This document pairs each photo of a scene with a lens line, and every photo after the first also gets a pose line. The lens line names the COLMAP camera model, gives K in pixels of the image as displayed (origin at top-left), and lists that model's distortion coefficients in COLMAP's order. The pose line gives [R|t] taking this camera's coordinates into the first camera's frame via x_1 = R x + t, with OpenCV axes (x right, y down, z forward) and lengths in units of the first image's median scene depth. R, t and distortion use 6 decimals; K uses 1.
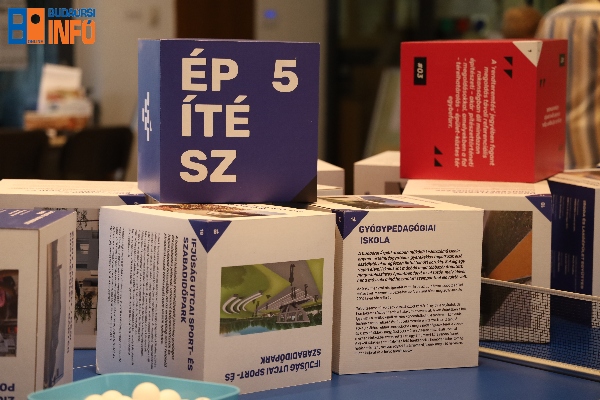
lens RADIAL K [[1717.7, 0, 300.1], [0, 1717.7, 199.4], [0, 0, 1]] dist [0.582246, 0.000000]
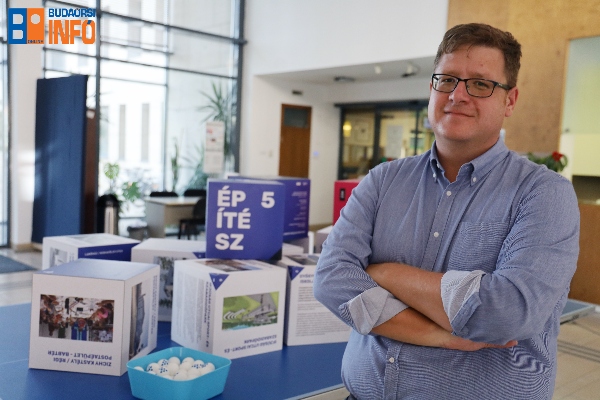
lens RADIAL K [[600.2, 0, 300.4], [0, 600.2, 201.2], [0, 0, 1]] dist [0.008003, 0.000000]
pose [[0.996105, 0.035517, -0.080700, 0.093235], [-0.036574, 0.999263, -0.011660, -0.065801], [0.080226, 0.014566, 0.996670, 0.290371]]
